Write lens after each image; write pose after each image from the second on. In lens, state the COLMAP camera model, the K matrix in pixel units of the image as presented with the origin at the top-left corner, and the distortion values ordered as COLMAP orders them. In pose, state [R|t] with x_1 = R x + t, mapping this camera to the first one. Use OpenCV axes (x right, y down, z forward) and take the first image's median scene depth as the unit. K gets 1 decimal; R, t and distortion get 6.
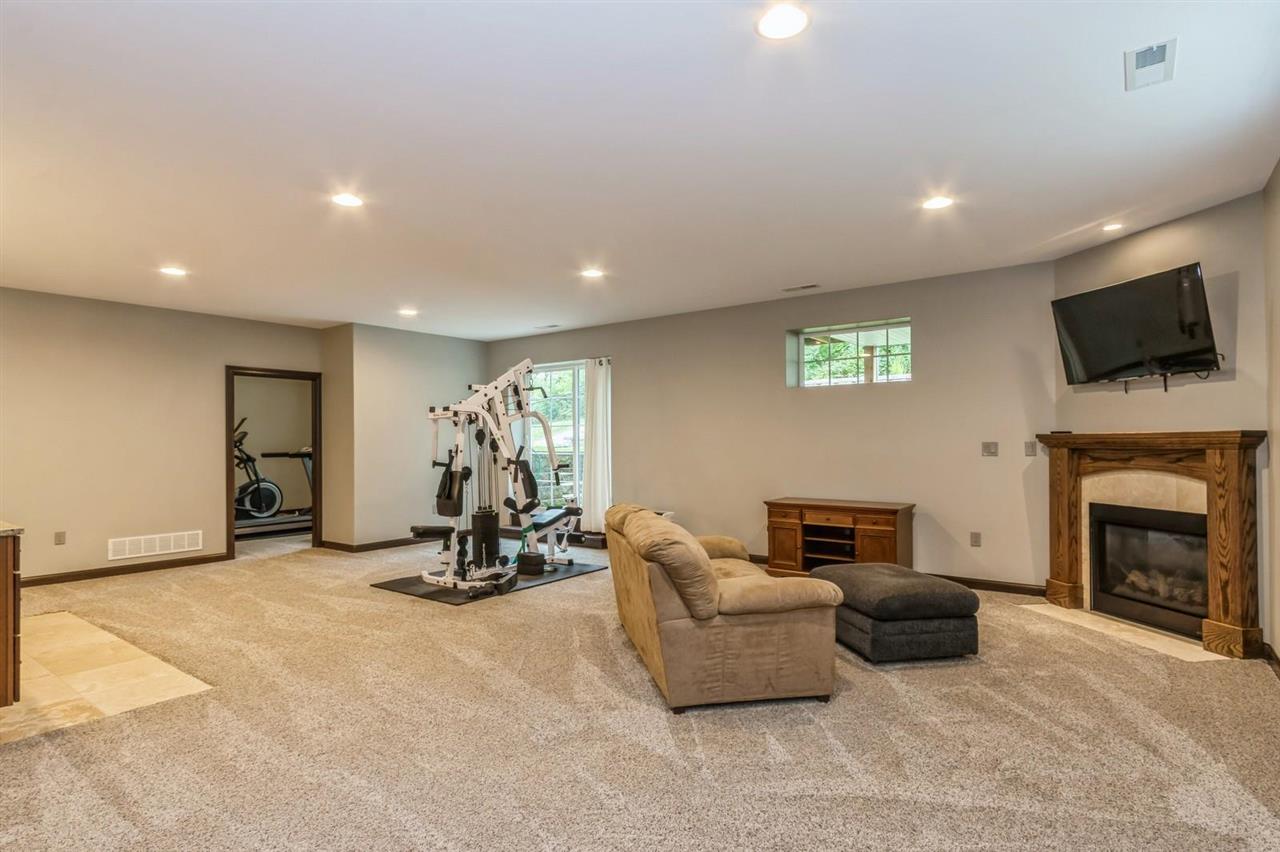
lens RADIAL K [[687.7, 0, 633.5], [0, 687.7, 434.8], [0, 0, 1]] dist [-0.001230, -0.001233]
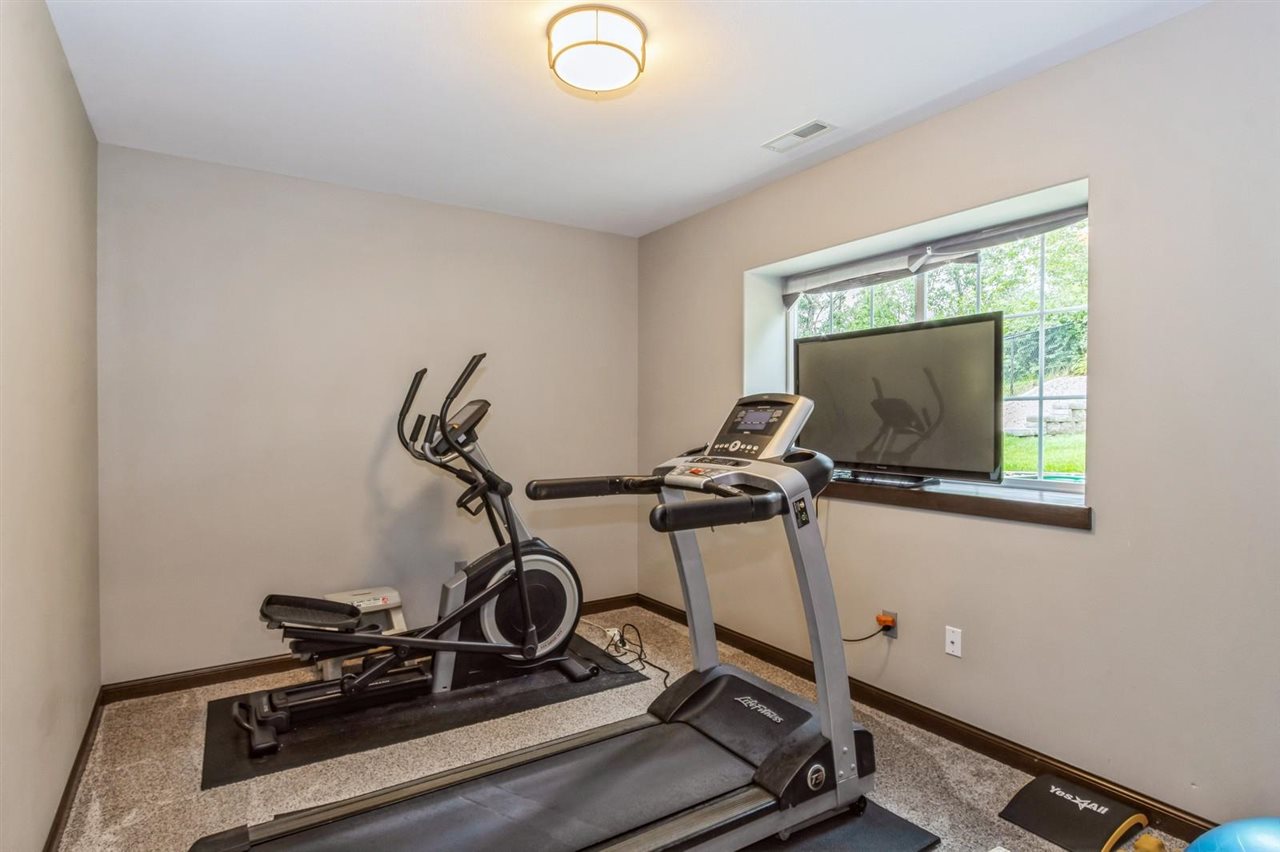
lens RADIAL K [[687.7, 0, 637.8], [0, 687.7, 425.4], [0, 0, 1]] dist [-0.001230, -0.001233]
pose [[0.944376, 0.015327, -0.328510, -0.389305], [-0.013133, 0.999874, 0.008895, 0.003674], [0.328605, -0.004086, 0.944459, 0.716430]]
